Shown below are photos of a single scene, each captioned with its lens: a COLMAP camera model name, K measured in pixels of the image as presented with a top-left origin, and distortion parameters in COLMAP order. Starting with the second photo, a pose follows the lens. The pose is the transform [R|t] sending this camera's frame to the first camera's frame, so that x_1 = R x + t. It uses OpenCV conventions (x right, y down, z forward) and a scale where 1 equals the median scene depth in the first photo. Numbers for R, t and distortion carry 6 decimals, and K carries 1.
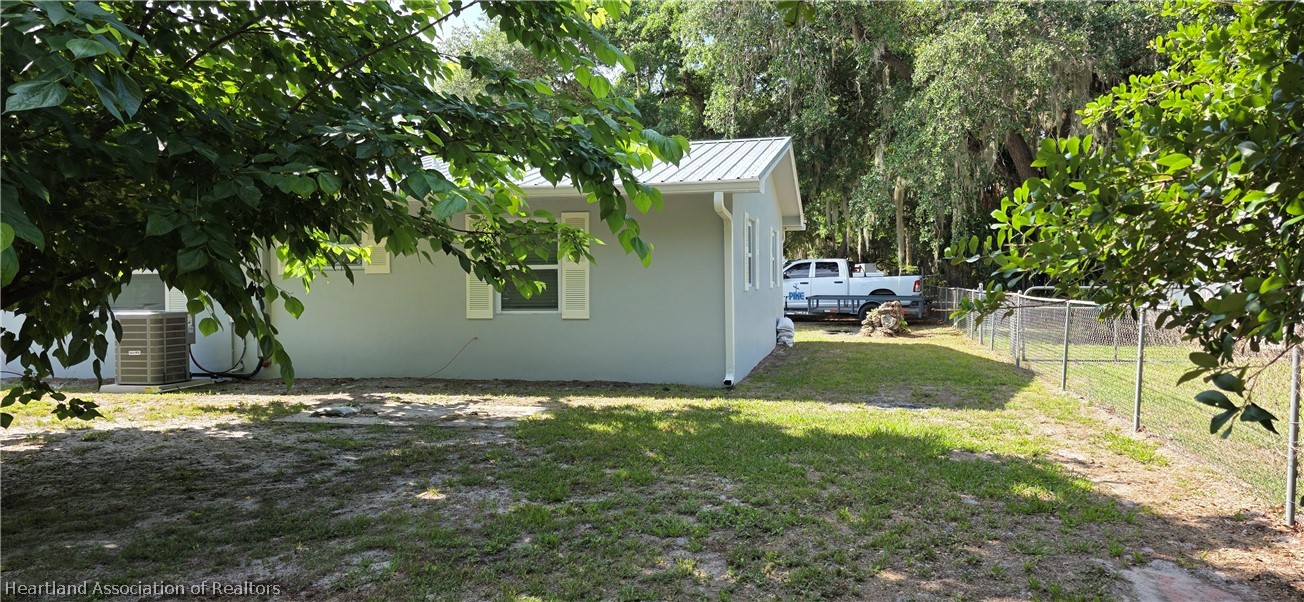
lens RADIAL K [[875.3, 0, 658.9], [0, 875.3, 281.1], [0, 0, 1]] dist [0.076000, -0.074323]
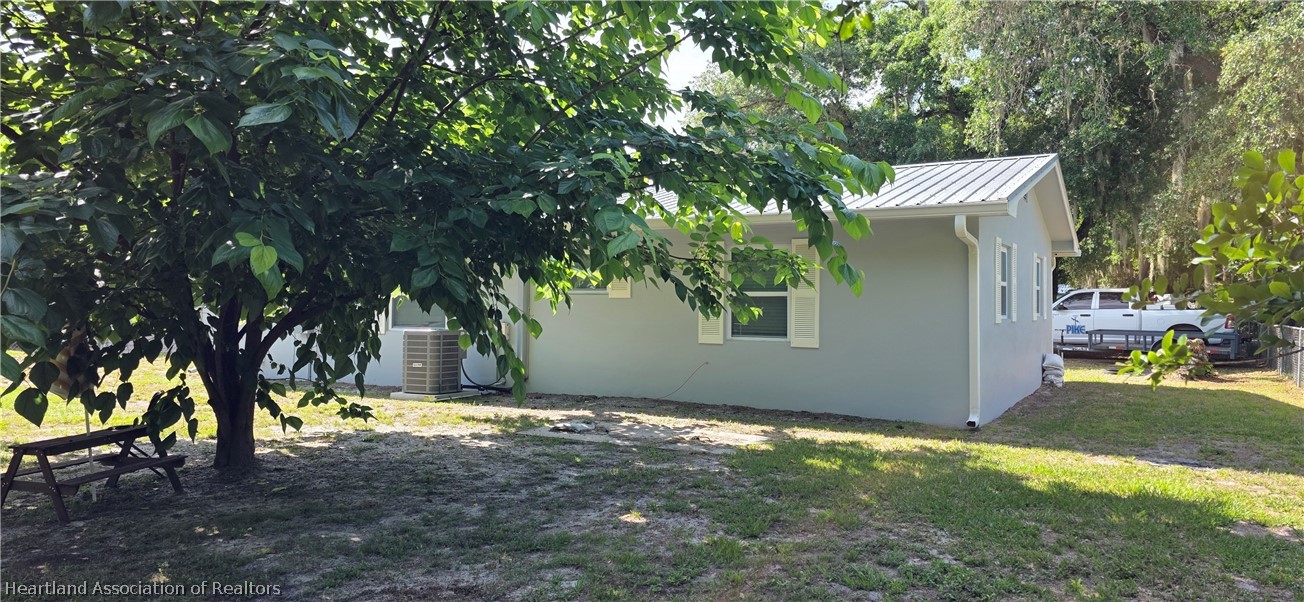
lens RADIAL K [[875.3, 0, 655.0], [0, 875.3, 270.5], [0, 0, 1]] dist [0.076000, -0.074323]
pose [[0.955435, 0.006086, -0.295140, 0.041632], [-0.018100, 0.999114, -0.037991, -0.003083], [0.294647, 0.041640, 0.954698, 0.017183]]
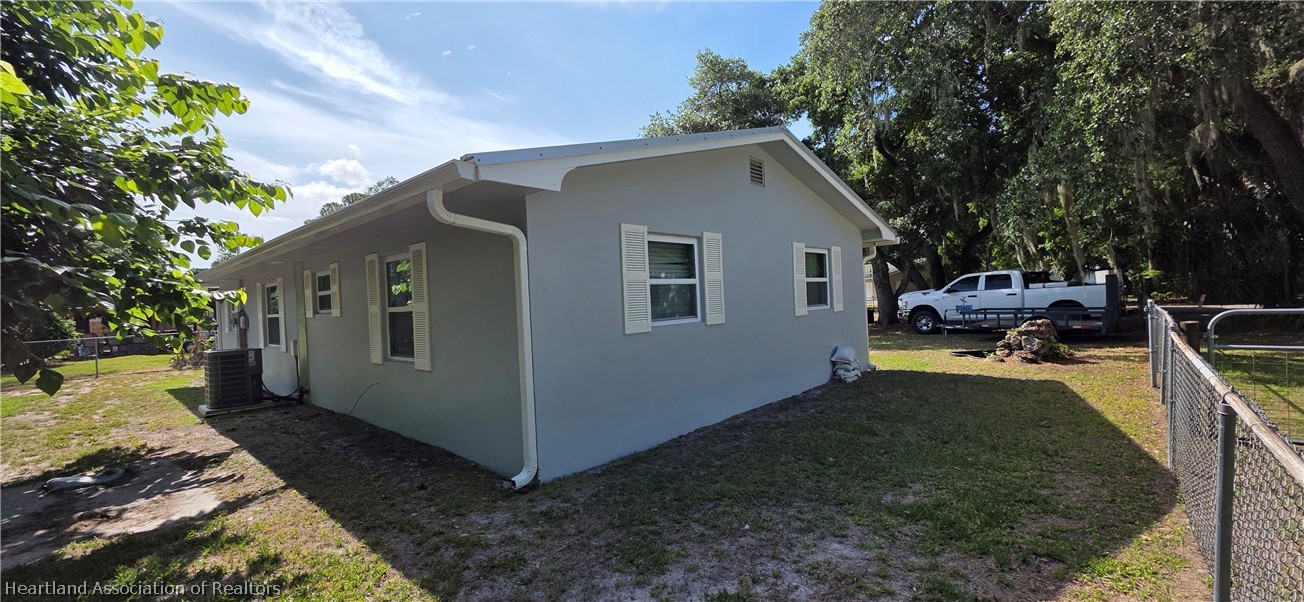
lens RADIAL K [[522.0, 0, 646.6], [0, 522.0, 300.0], [0, 0, 1]] dist [-0.000309, -0.000478]
pose [[0.865835, -0.031709, -0.499325, 0.442007], [0.035703, 0.999361, -0.001553, -0.018891], [0.499055, -0.016483, 0.866414, 0.884789]]
